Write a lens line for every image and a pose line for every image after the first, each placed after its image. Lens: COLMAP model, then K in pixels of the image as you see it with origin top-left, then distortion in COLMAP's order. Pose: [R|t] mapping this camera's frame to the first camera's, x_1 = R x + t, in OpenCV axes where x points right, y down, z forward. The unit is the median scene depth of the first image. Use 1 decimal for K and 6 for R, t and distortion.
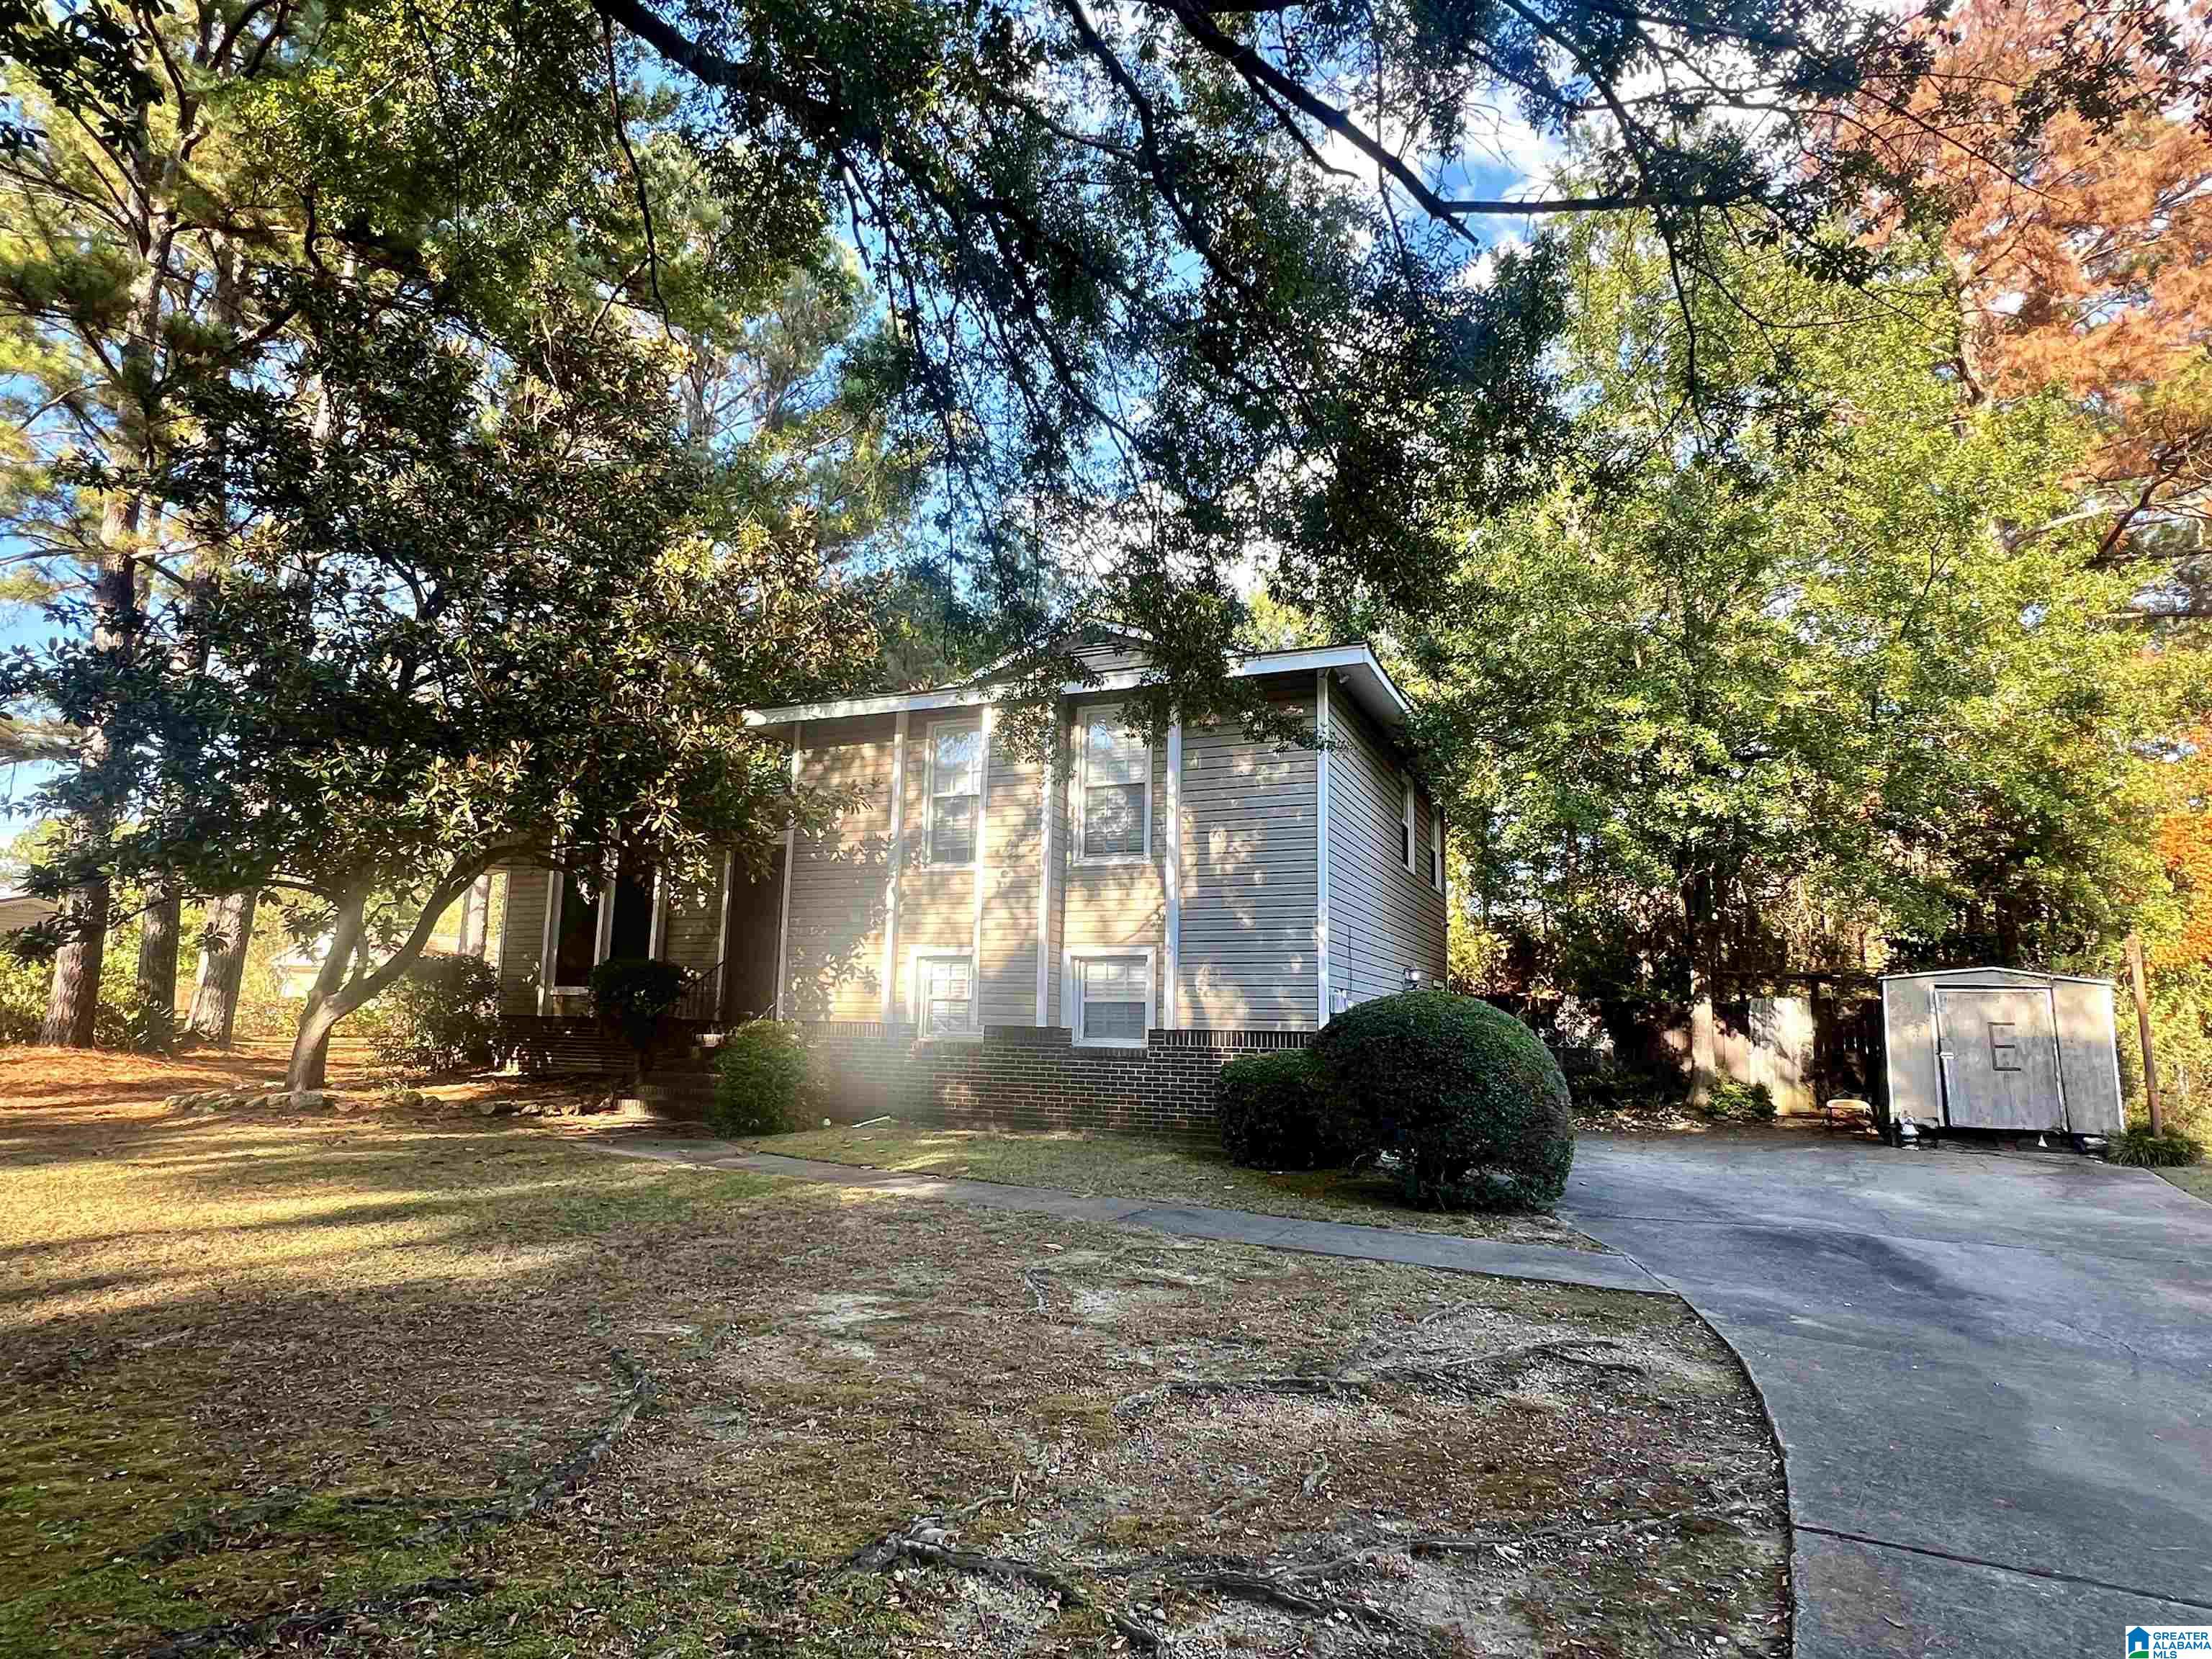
lens RADIAL K [[1210.9, 0, 1106.0], [0, 1210.9, 829.5], [0, 0, 1]] dist [0.000618, 0.000014]
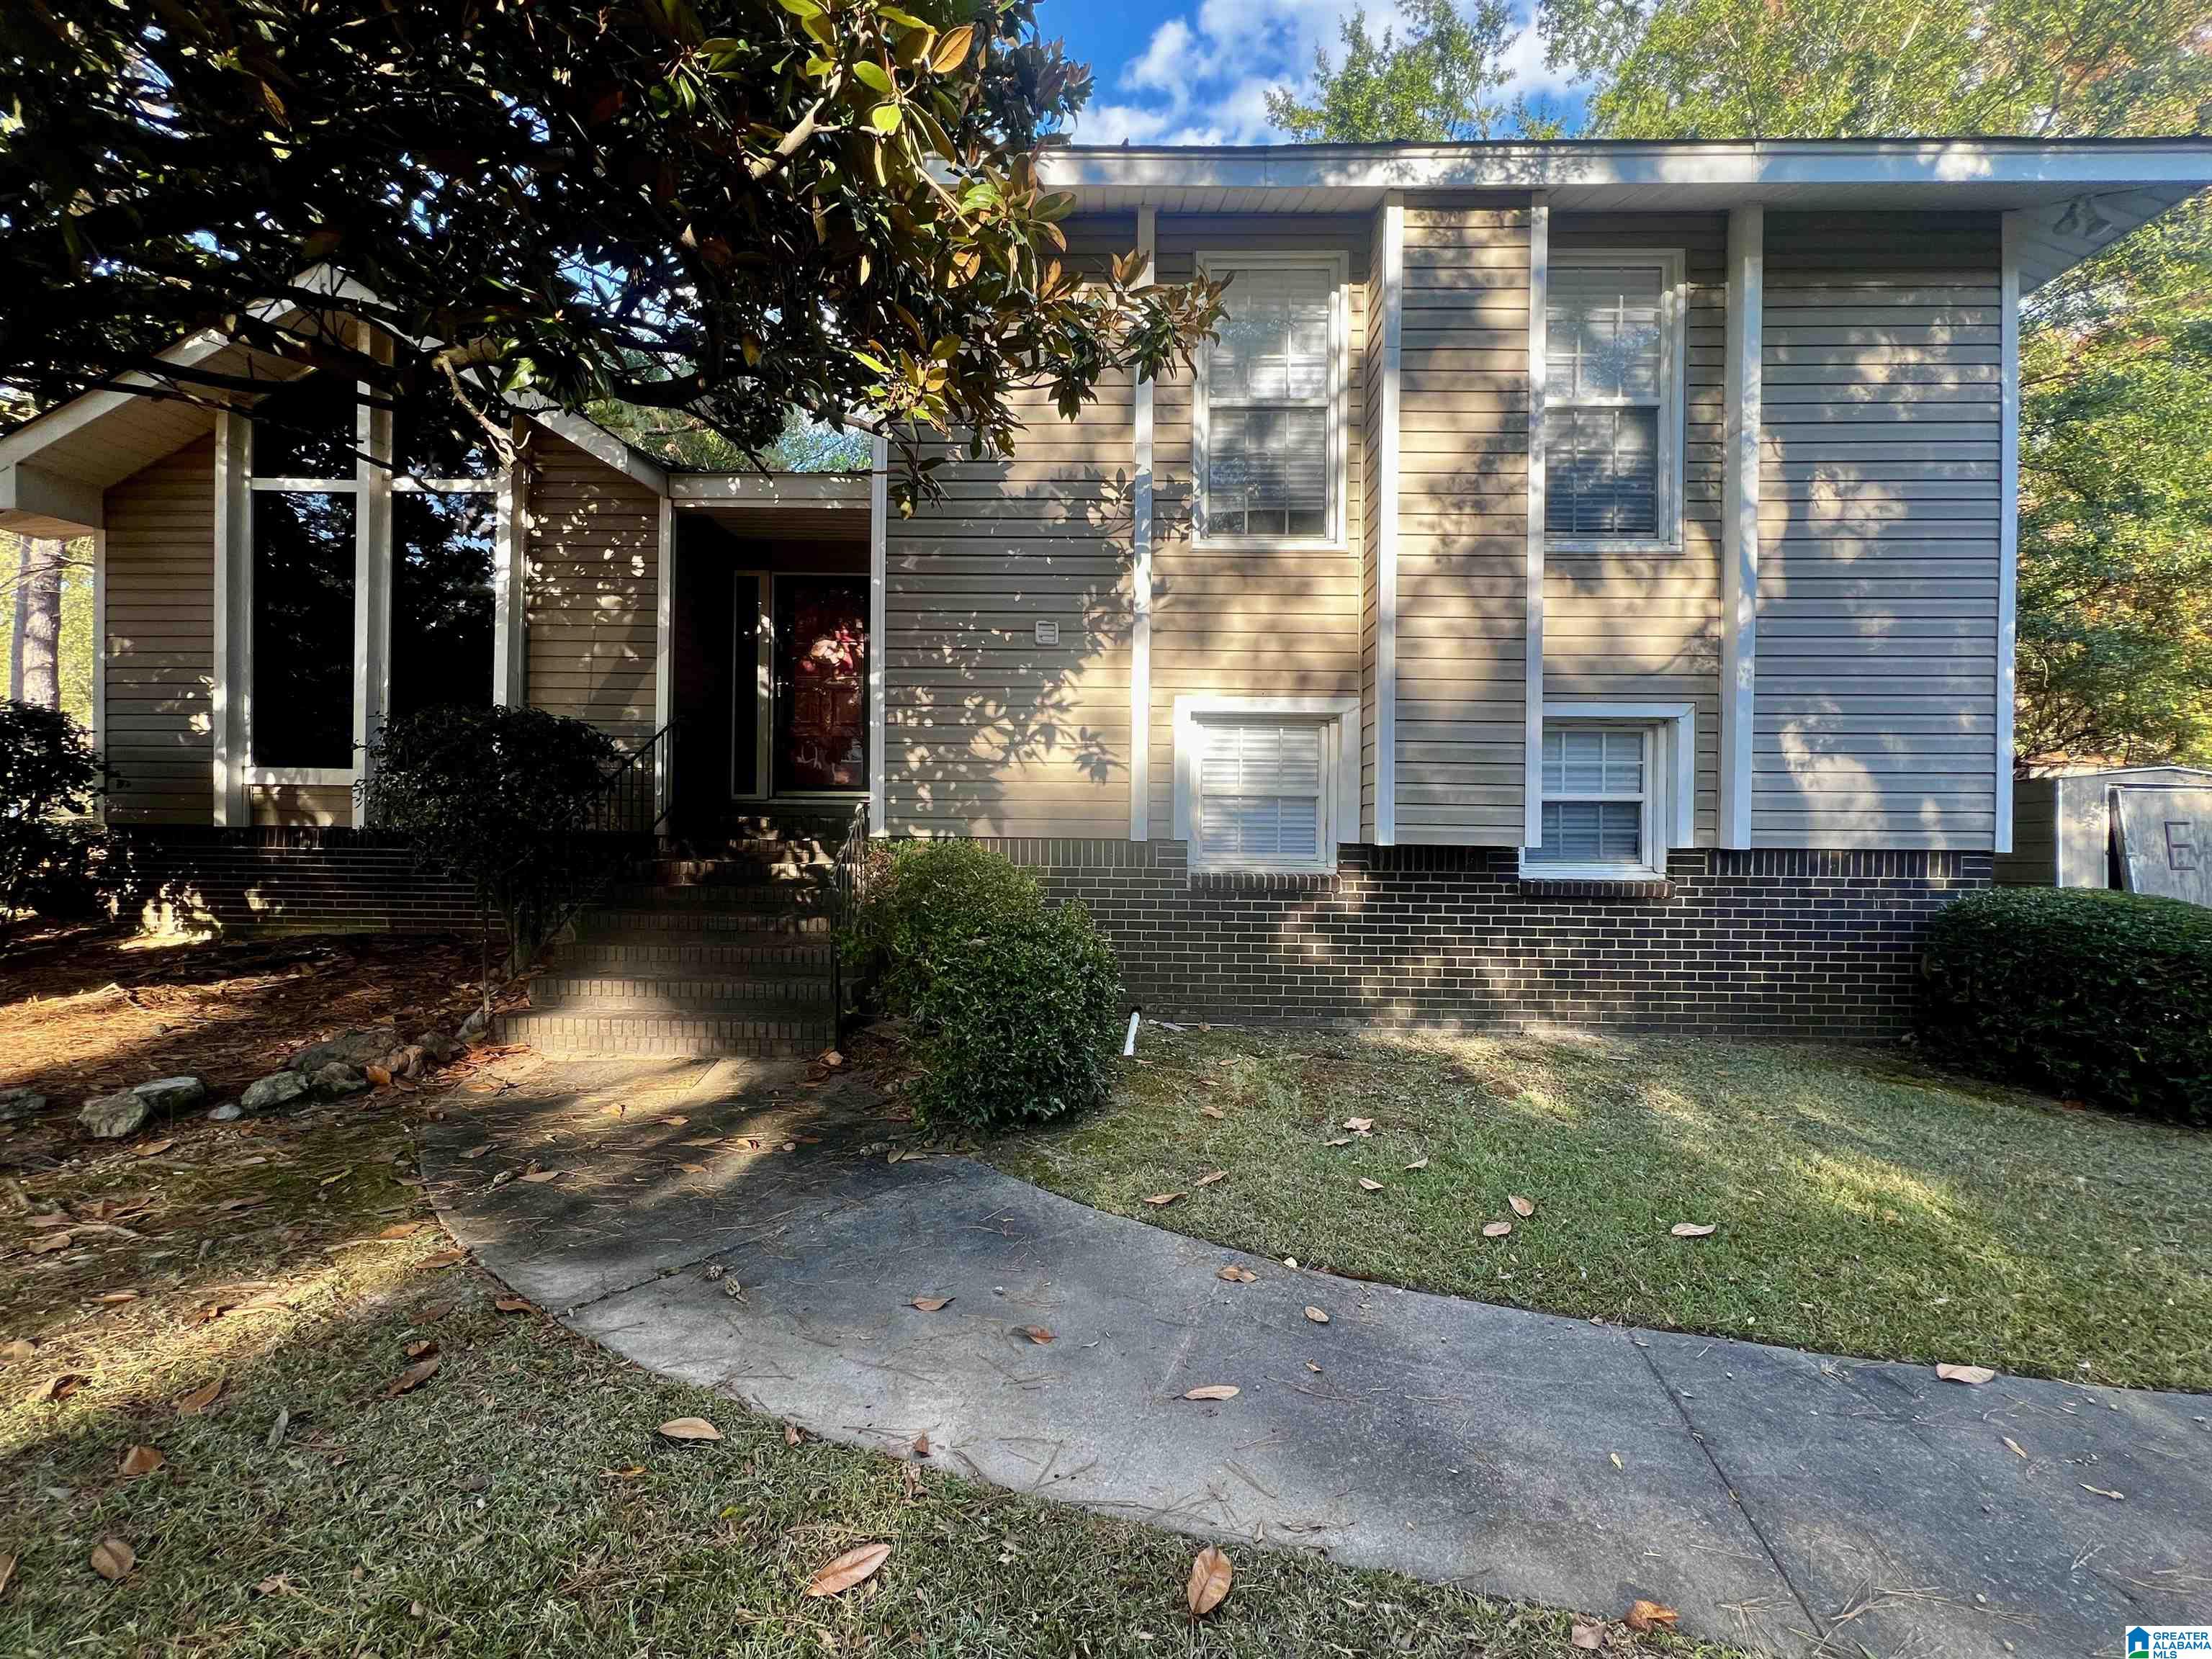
lens RADIAL K [[889.1, 0, 1106.0], [0, 889.1, 829.5], [0, 0, 1]] dist [-0.000302, -0.000102]
pose [[0.923785, -0.022145, 0.382271, -0.346962], [-0.044477, 0.985363, 0.164565, 0.097438], [-0.380320, -0.169024, 0.909279, 0.670549]]
